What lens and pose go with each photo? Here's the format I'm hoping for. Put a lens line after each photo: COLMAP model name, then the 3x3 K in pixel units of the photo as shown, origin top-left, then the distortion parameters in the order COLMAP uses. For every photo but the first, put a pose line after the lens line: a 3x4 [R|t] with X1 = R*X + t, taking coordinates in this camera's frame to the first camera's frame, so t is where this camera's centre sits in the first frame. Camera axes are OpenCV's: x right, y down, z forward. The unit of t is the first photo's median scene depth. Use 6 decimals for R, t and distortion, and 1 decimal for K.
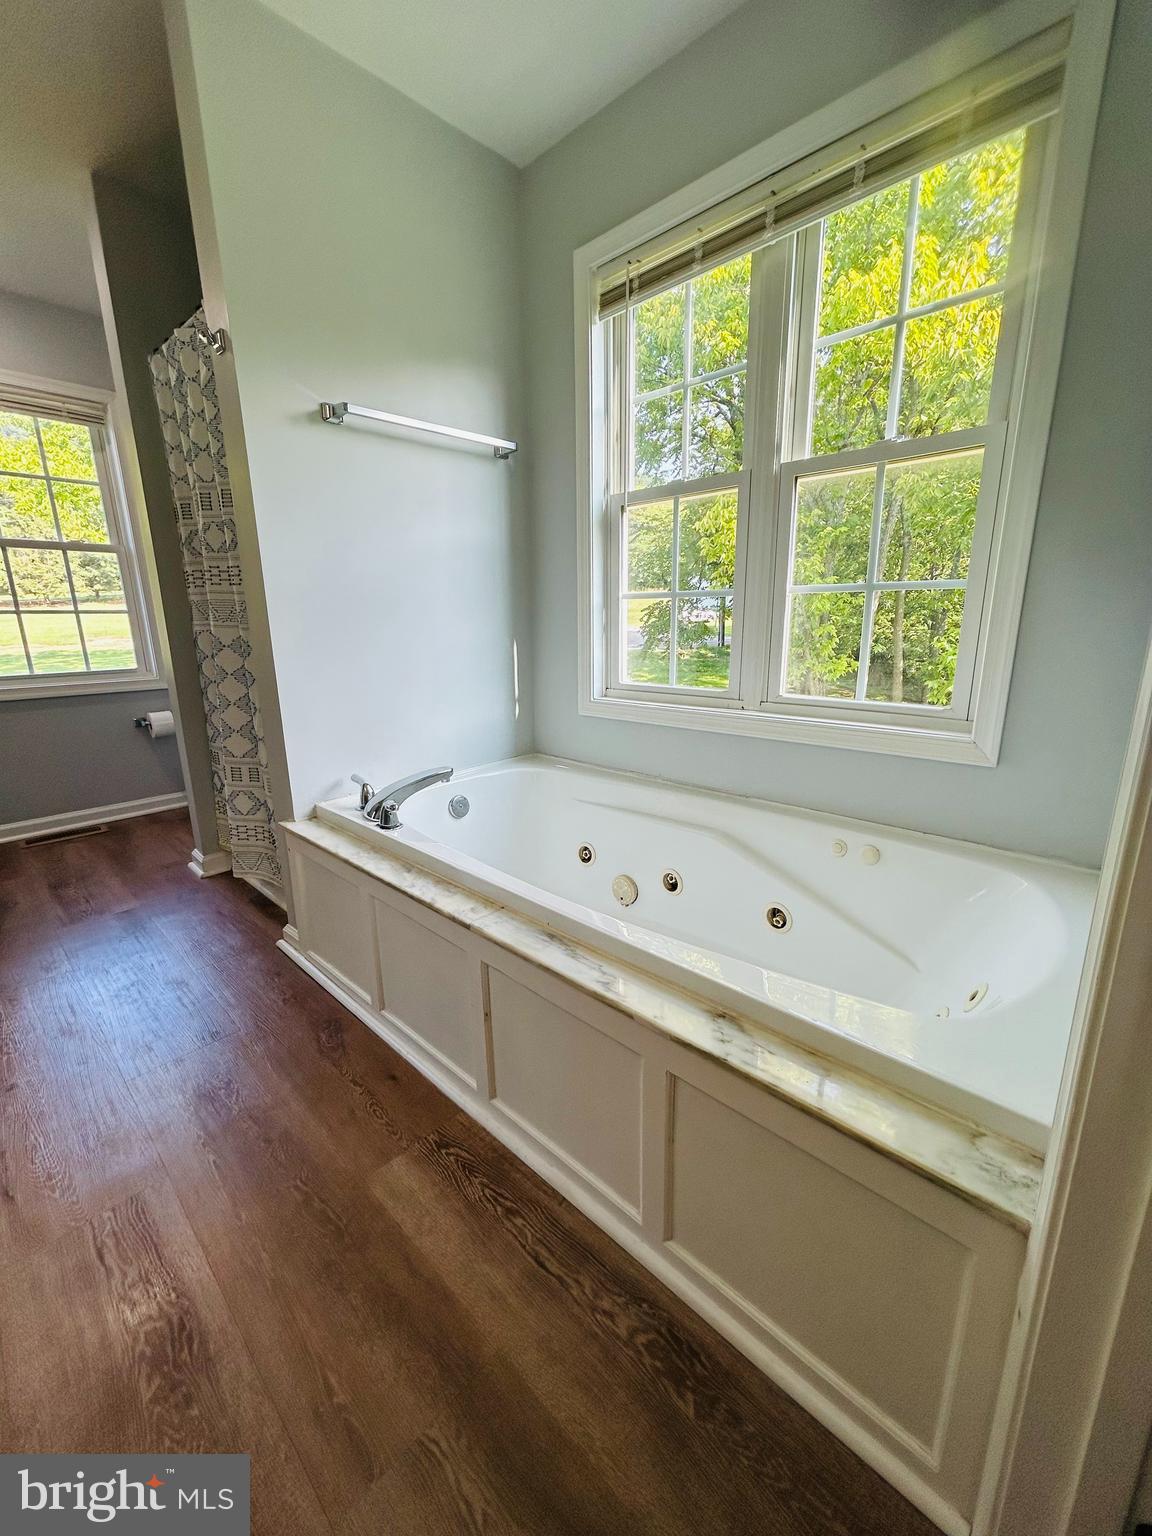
lens RADIAL K [[615.4, 0, 576.0], [0, 615.4, 768.0], [0, 0, 1]] dist [0.000564, 0.000054]
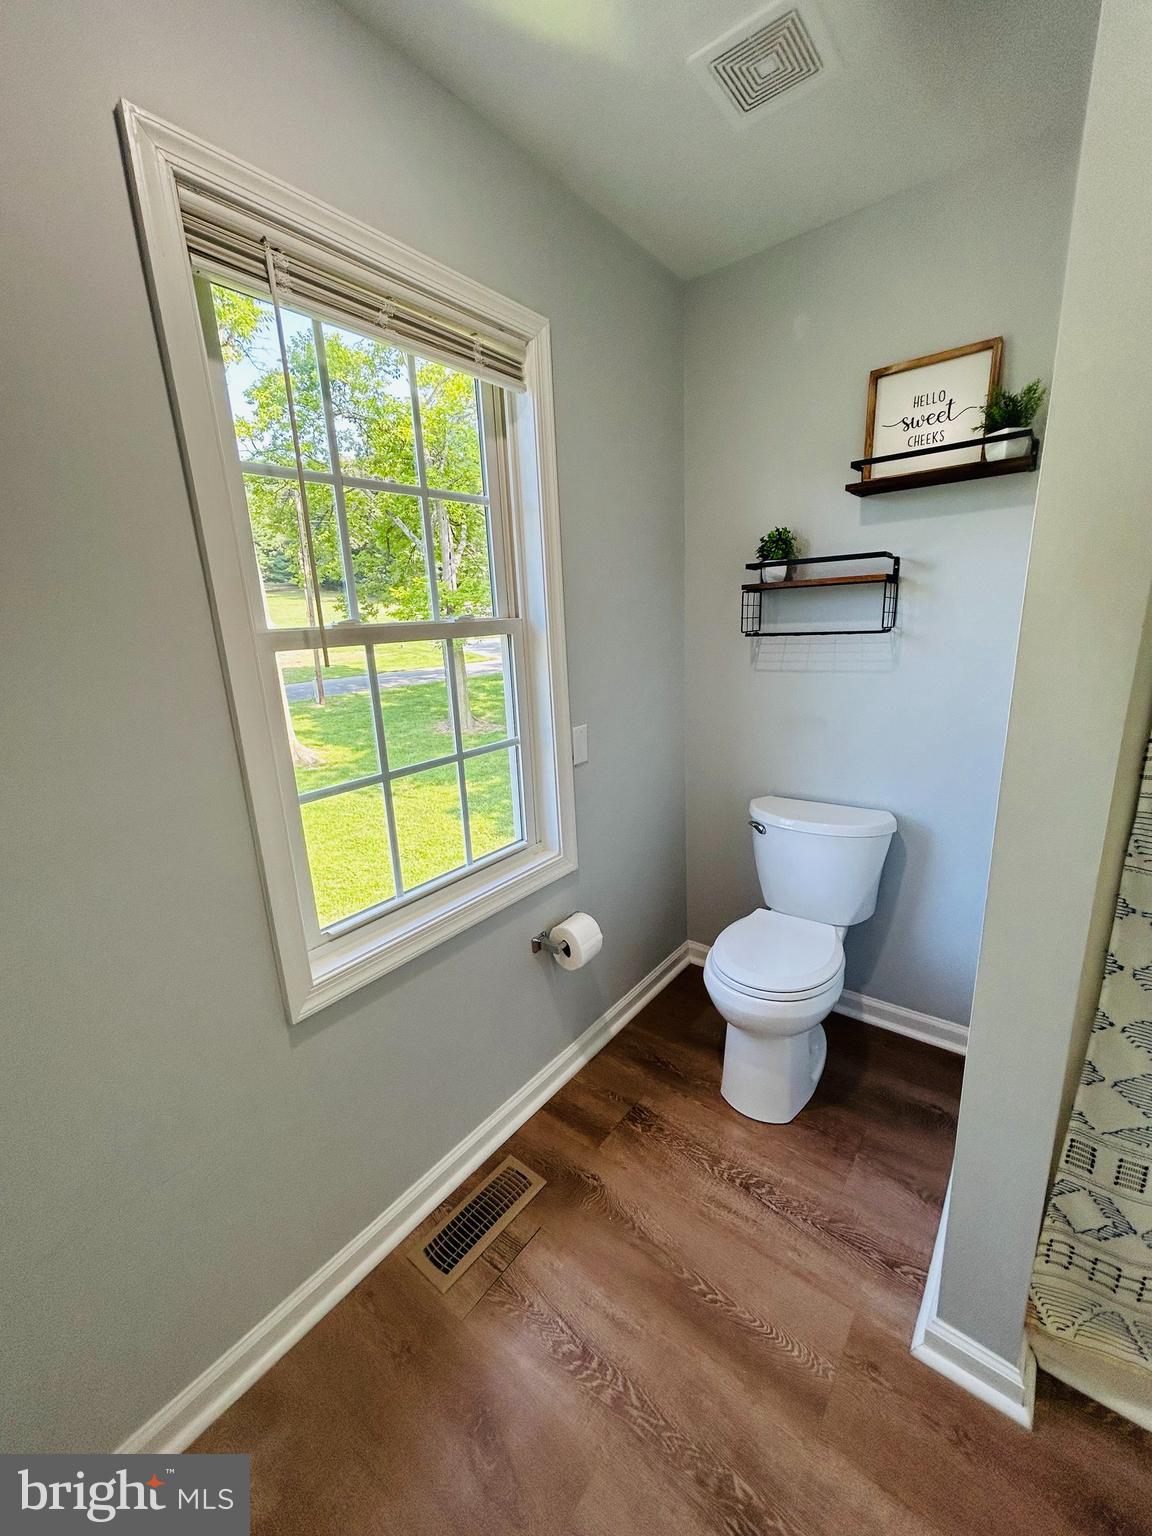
lens RADIAL K [[615.4, 0, 576.0], [0, 615.4, 768.0], [0, 0, 1]] dist [0.000564, 0.000054]
pose [[0.994325, -0.057922, 0.089233, -1.223612], [0.057711, 0.998321, 0.004942, -0.385885], [-0.089369, 0.000236, 0.995999, 0.787902]]
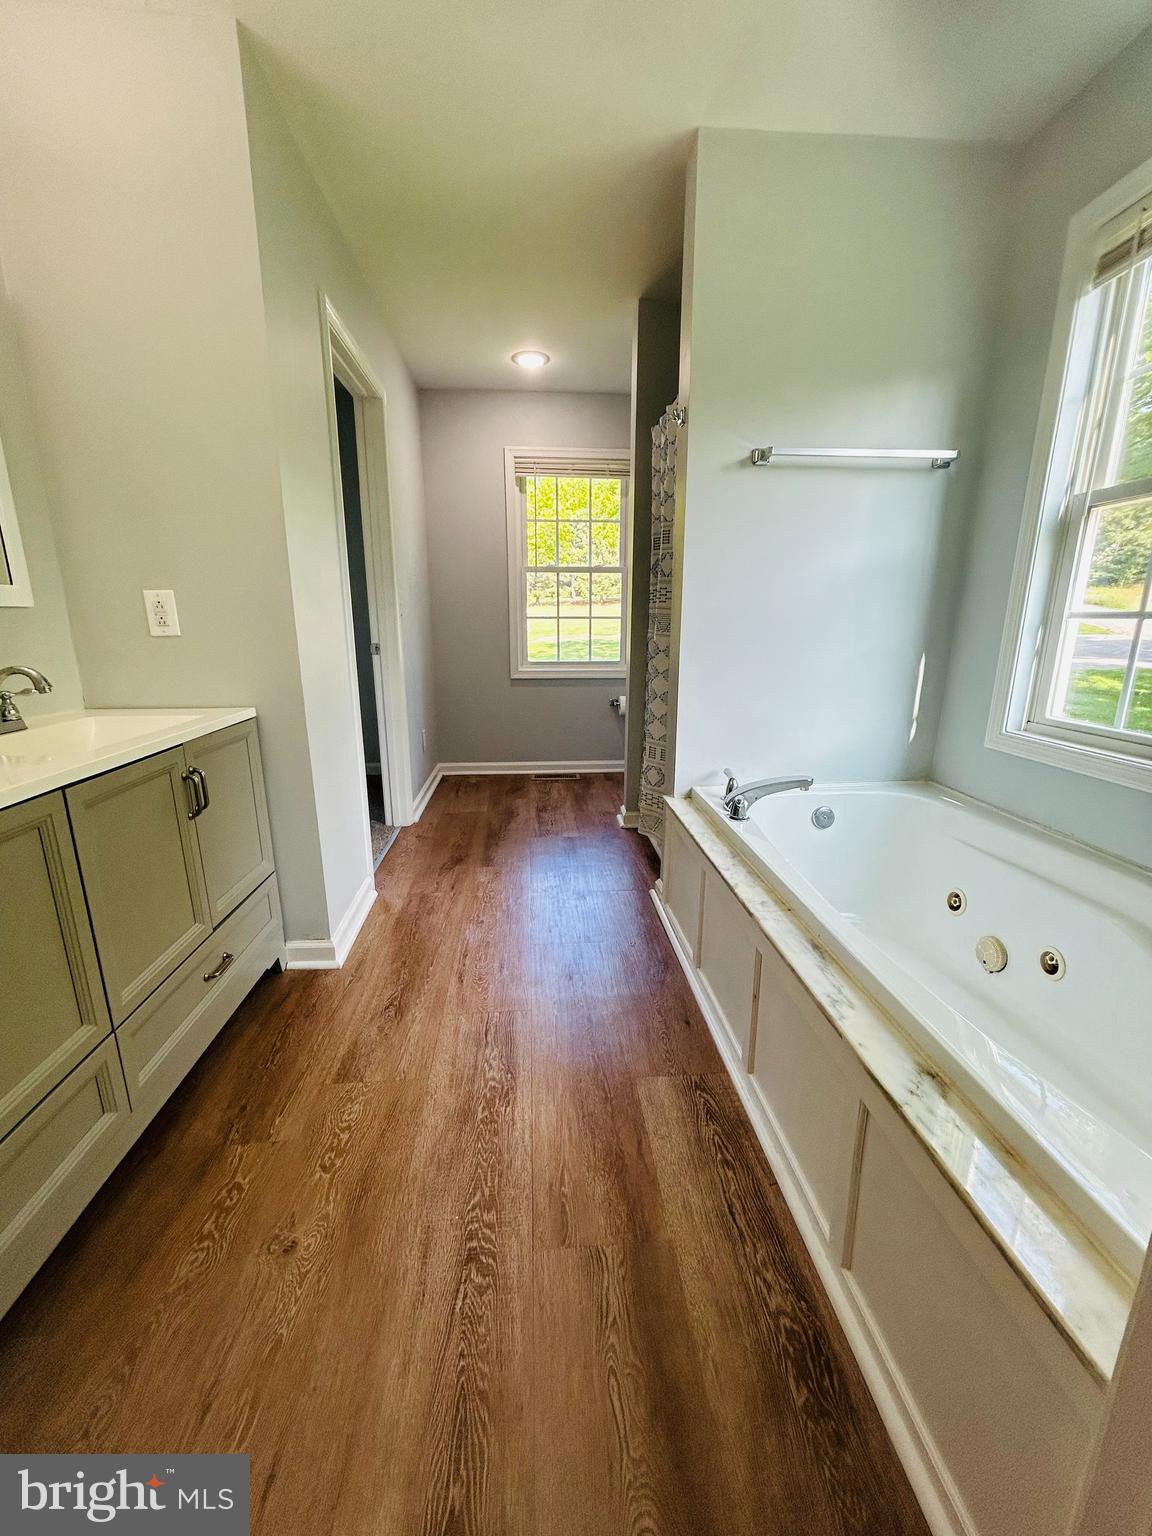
lens RADIAL K [[615.4, 0, 576.0], [0, 615.4, 768.0], [0, 0, 1]] dist [0.000564, 0.000054]
pose [[0.741563, 0.173721, -0.648001, 0.173516], [-0.171906, 0.982848, 0.066764, -0.018078], [0.648485, 0.061886, 0.758707, -0.057277]]
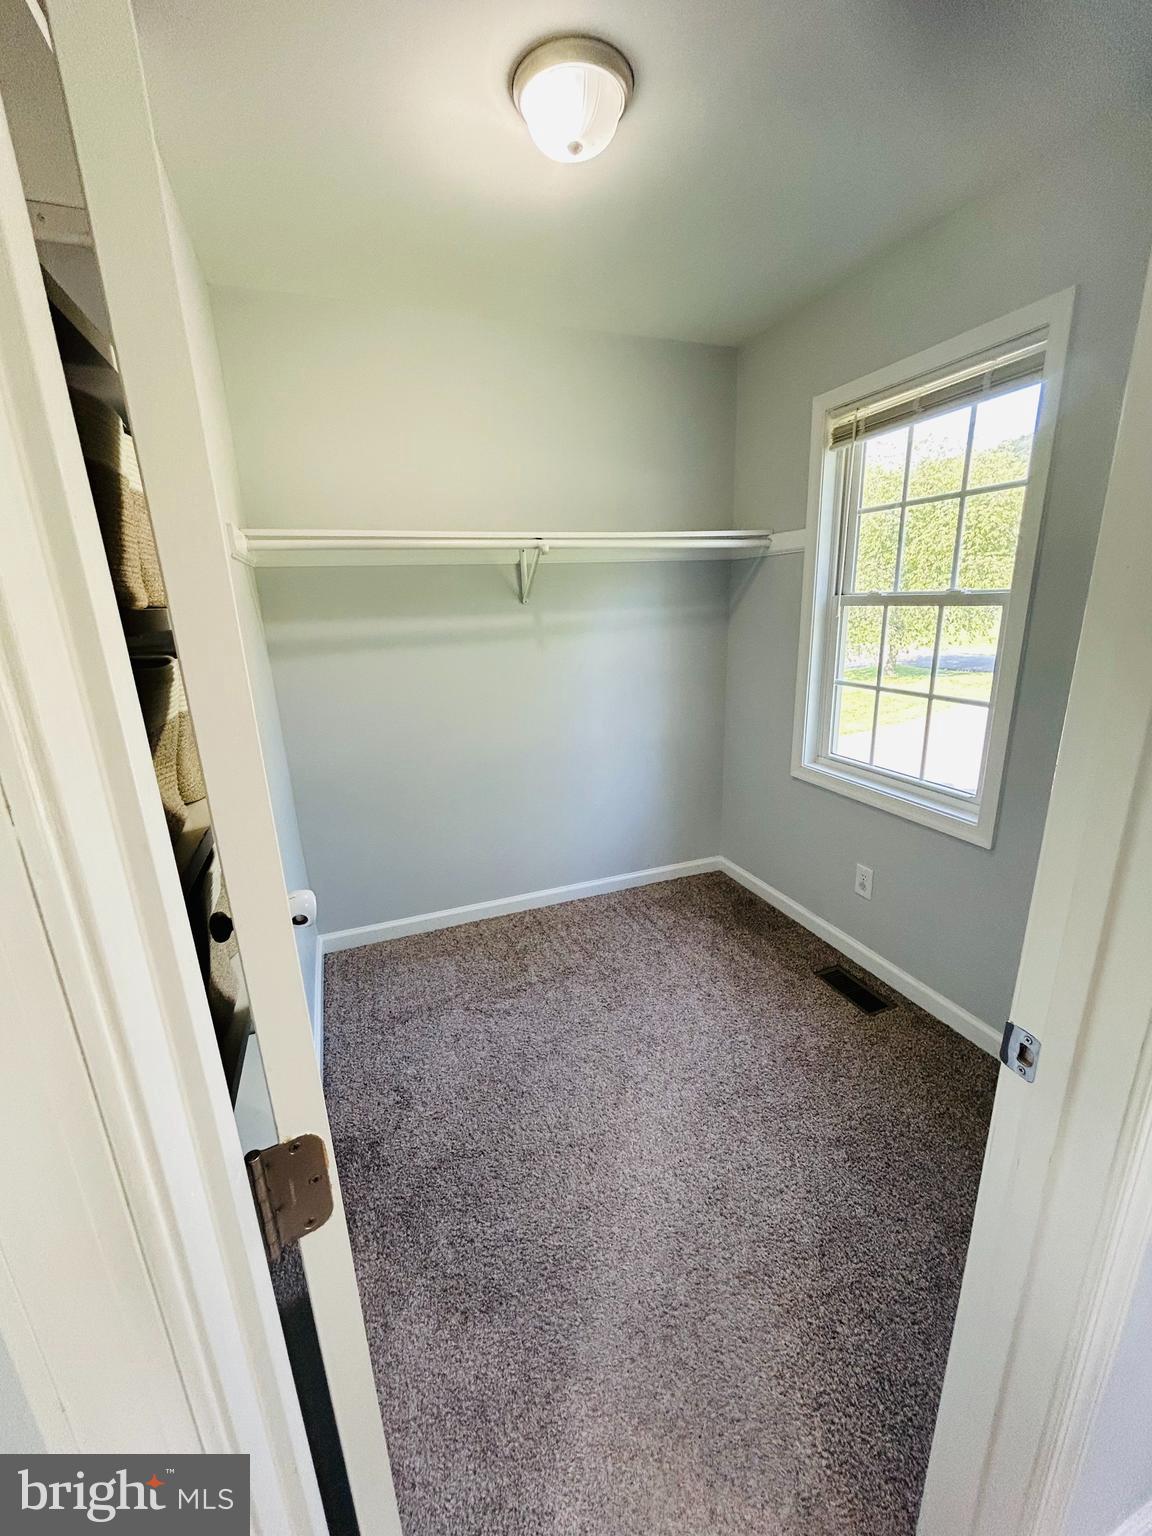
lens RADIAL K [[615.4, 0, 576.0], [0, 615.4, 768.0], [0, 0, 1]] dist [0.000564, 0.000054]
pose [[-0.424022, 0.268108, -0.865057, -0.085134], [-0.176400, 0.912432, 0.369257, -0.576940], [0.888307, 0.309169, -0.339597, 1.454429]]
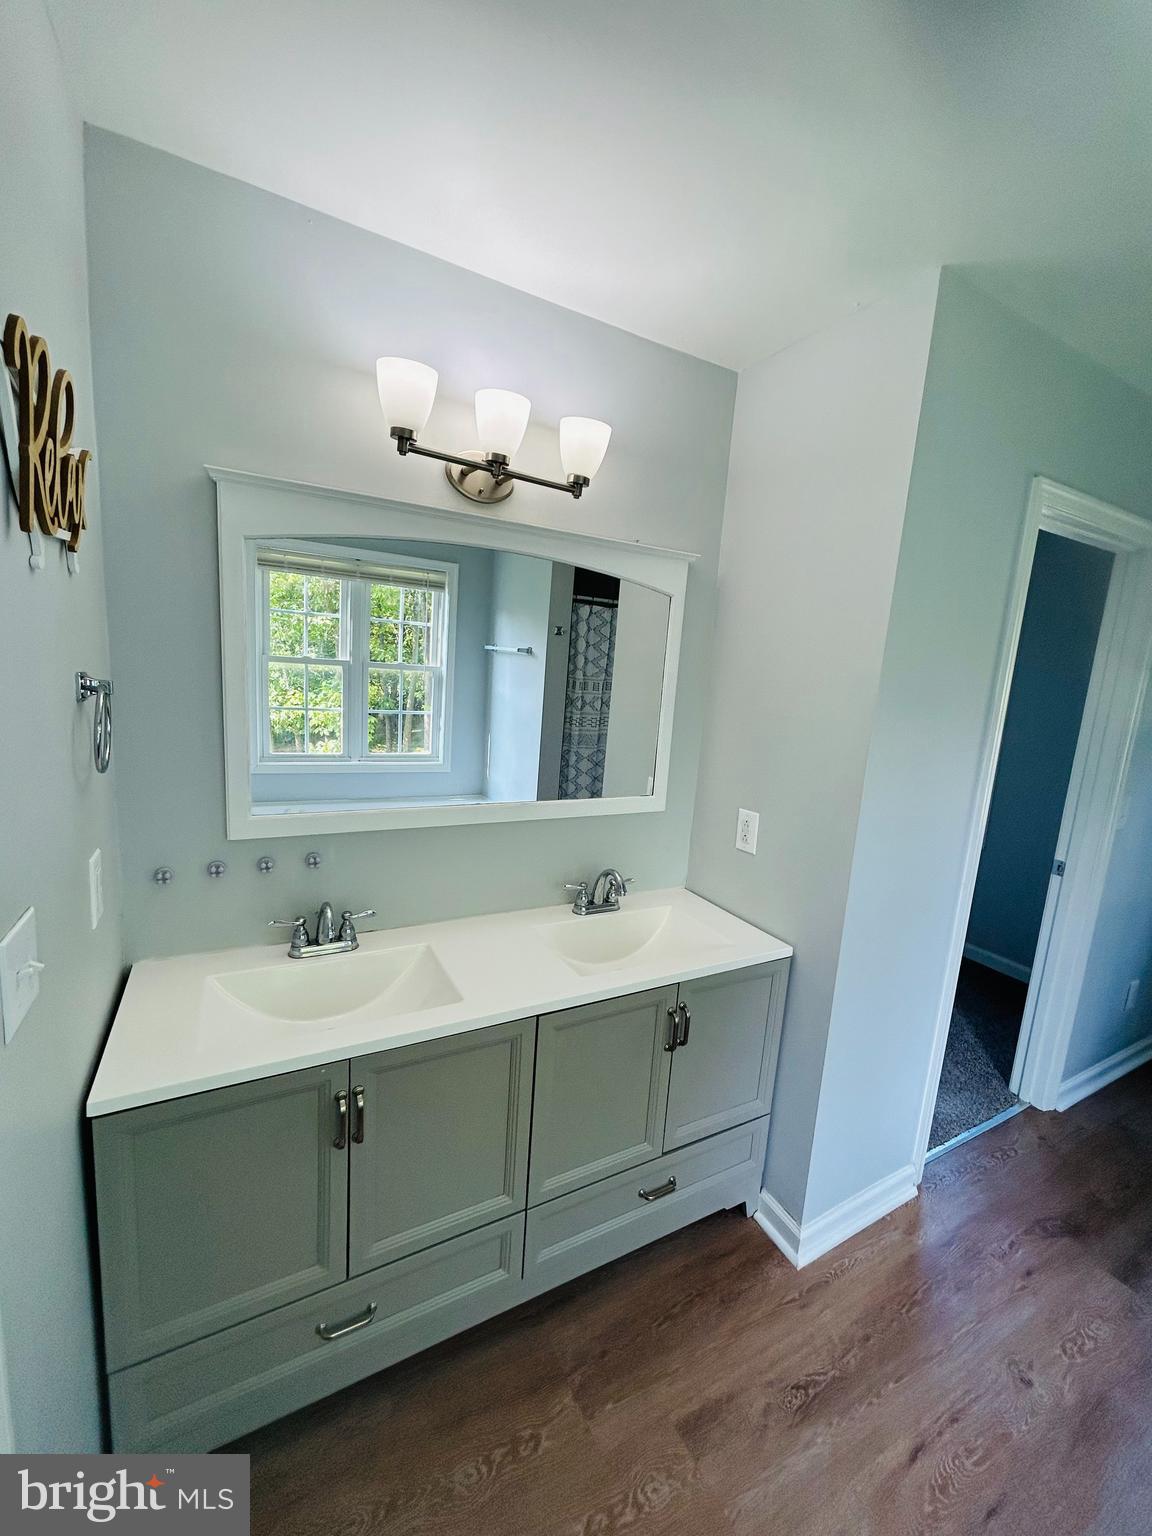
lens RADIAL K [[615.4, 0, 576.0], [0, 615.4, 768.0], [0, 0, 1]] dist [0.000564, 0.000054]
pose [[-0.306231, 0.150671, -0.939958, 0.070884], [-0.290127, 0.925649, 0.242898, -0.320071], [0.906669, 0.347090, -0.239748, 0.171142]]
